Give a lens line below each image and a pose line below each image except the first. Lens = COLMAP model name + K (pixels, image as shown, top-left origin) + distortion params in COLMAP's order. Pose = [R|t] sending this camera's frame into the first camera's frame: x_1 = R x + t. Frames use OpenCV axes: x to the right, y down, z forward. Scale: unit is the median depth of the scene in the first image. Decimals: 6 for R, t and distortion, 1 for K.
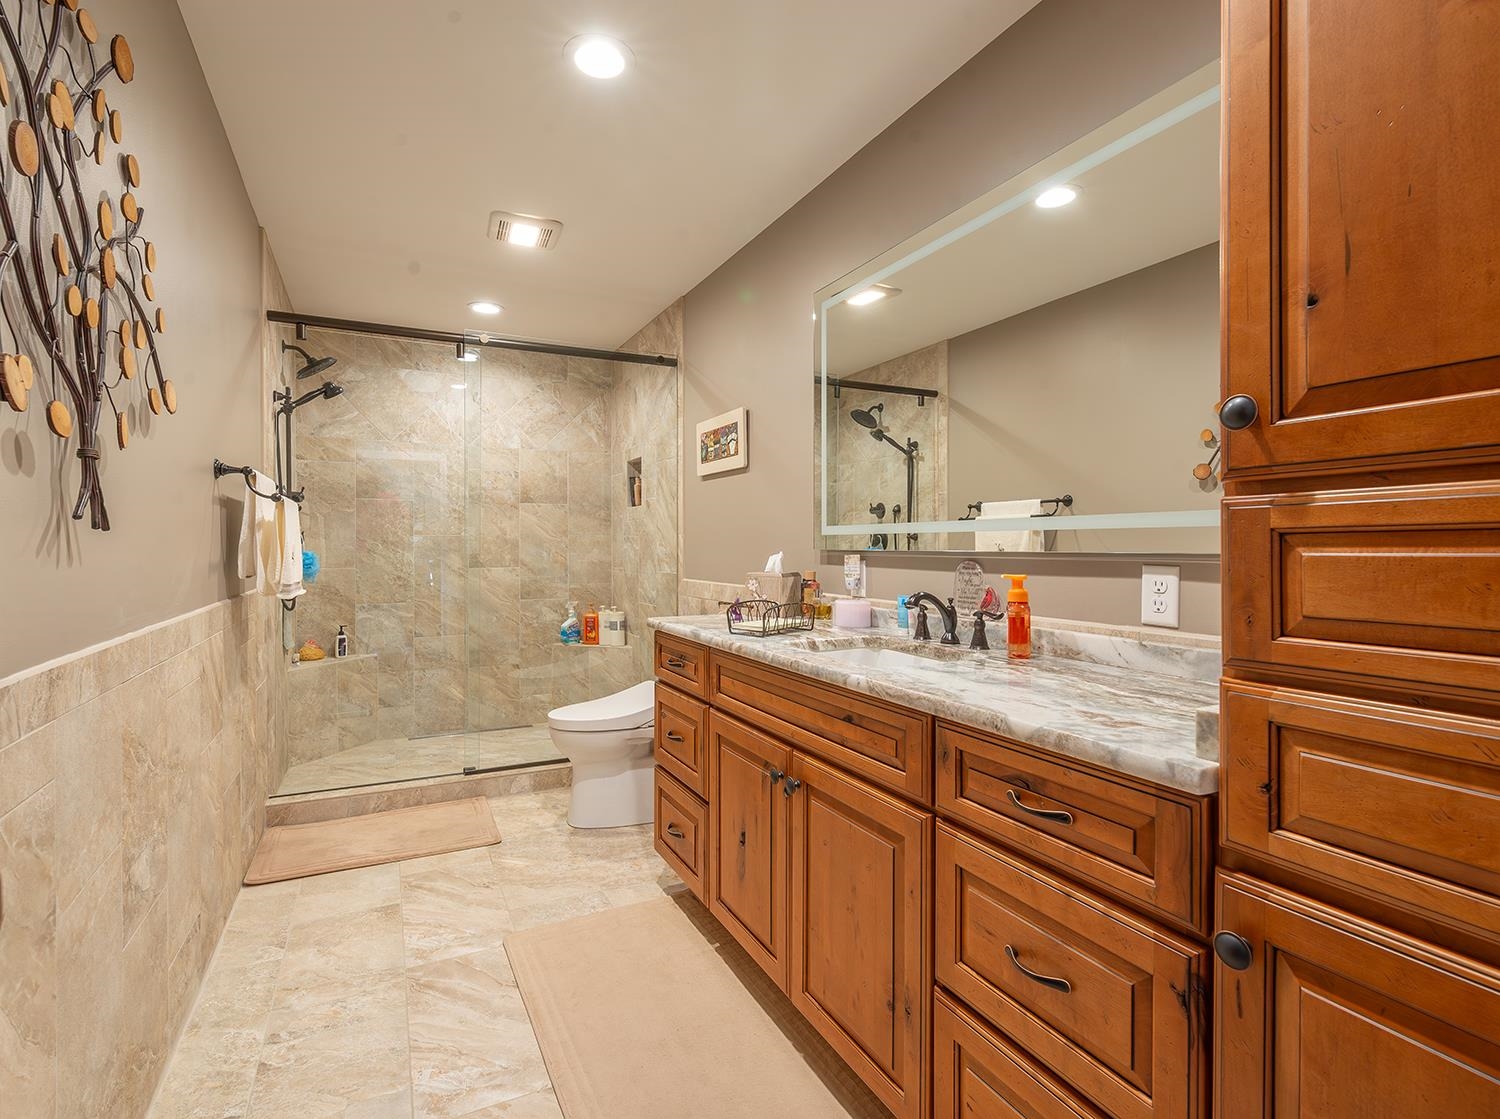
lens RADIAL K [[712.6, 0, 747.0], [0, 712.6, 555.7], [0, 0, 1]] dist [-0.004085, 0.000625]
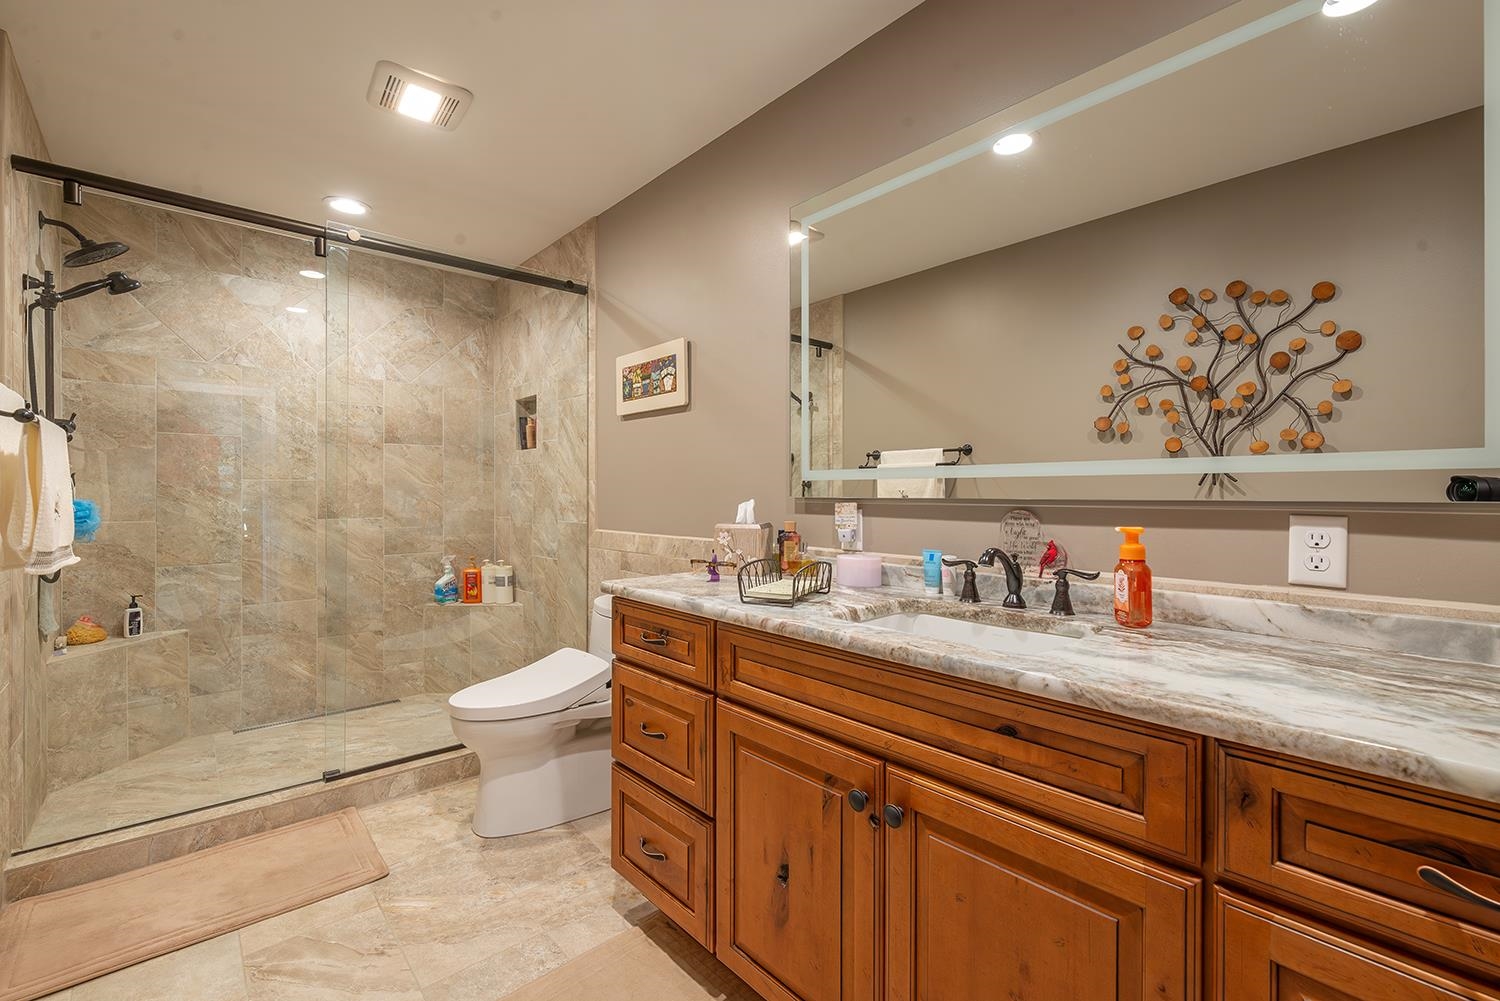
lens RADIAL K [[640.4, 0, 752.6], [0, 640.4, 496.9], [0, 0, 1]] dist [-0.000996, 0.000164]
pose [[0.966281, -0.001466, 0.257485, -0.132338], [0.003425, 0.999969, -0.007158, -0.002727], [-0.257466, 0.007798, 0.966256, 0.206091]]
